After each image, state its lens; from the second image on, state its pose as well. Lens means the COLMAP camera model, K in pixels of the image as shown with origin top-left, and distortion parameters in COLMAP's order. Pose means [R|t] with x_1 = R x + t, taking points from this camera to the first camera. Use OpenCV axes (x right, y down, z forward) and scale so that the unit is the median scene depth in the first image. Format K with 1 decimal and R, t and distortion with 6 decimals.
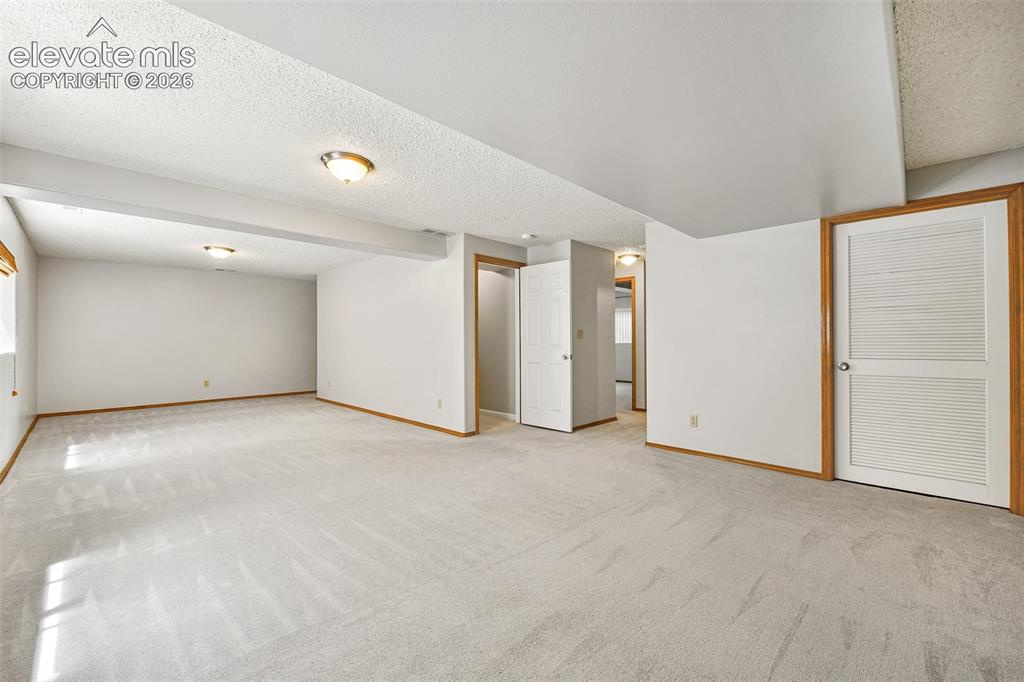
lens RADIAL K [[422.4, 0, 490.4], [0, 422.4, 342.9], [0, 0, 1]] dist [0.000121, -0.000069]
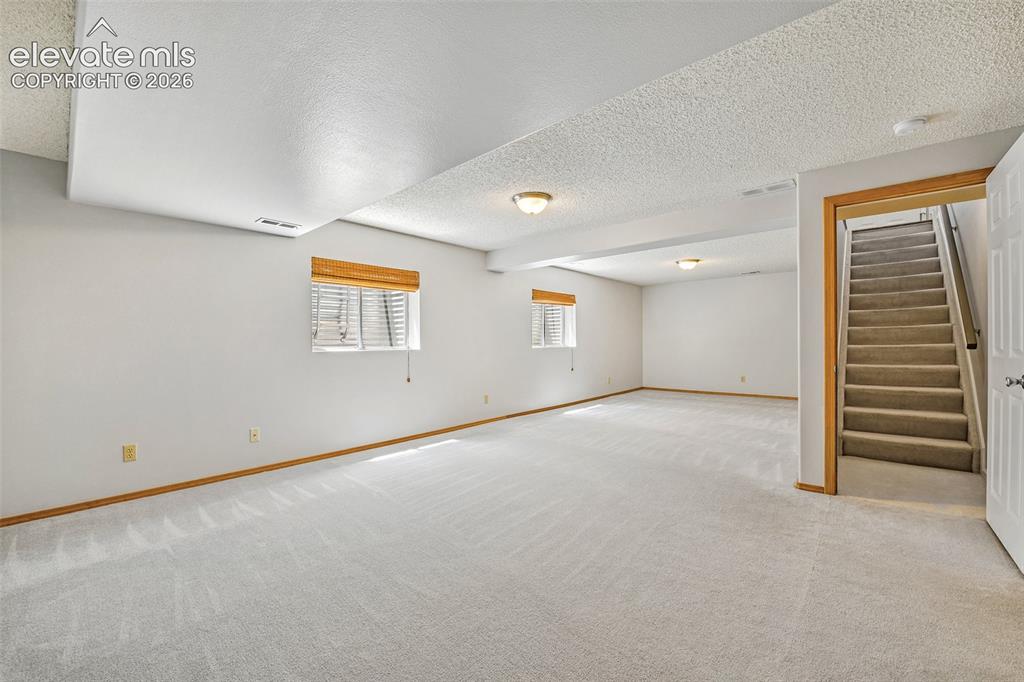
lens RADIAL K [[401.9, 0, 500.5], [0, 401.9, 338.7], [0, 0, 1]] dist [0.001178, 0.000000]
pose [[0.059922, -0.005660, -0.998187, 0.860029], [0.005217, 0.999972, -0.005357, -0.008432], [0.998189, -0.004887, 0.059950, 0.827861]]
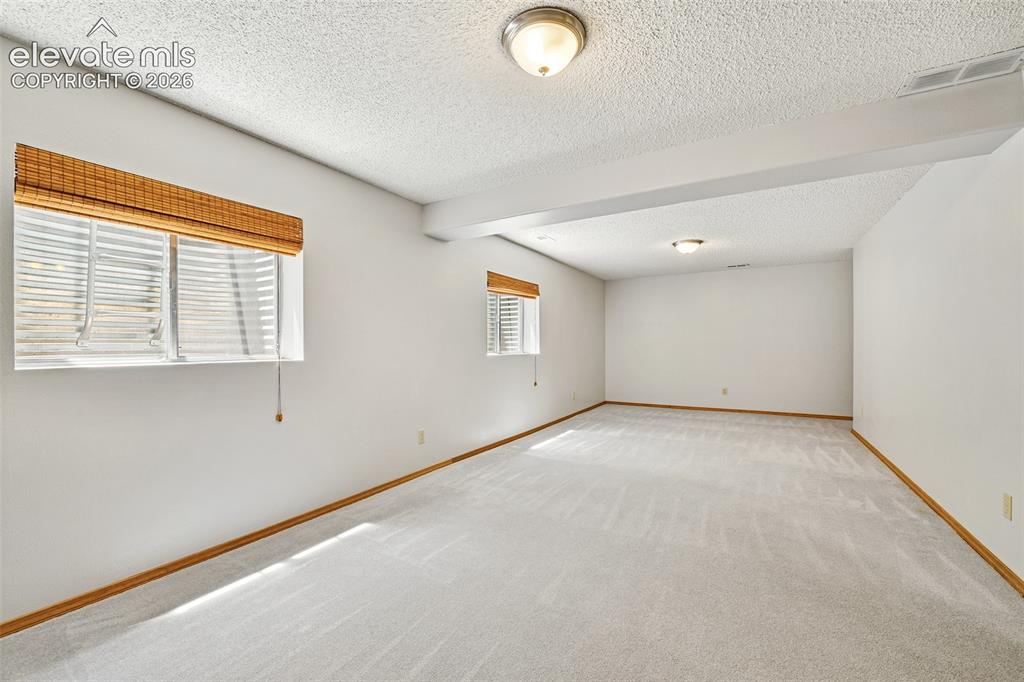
lens RADIAL K [[413.2, 0, 506.0], [0, 413.2, 344.4], [0, 0, 1]] dist [-0.015962, -0.000183]
pose [[0.258342, -0.002325, -0.966051, 0.201376], [0.001088, 0.999997, -0.002116, -0.008278], [0.966053, -0.000505, 0.258343, 0.798063]]
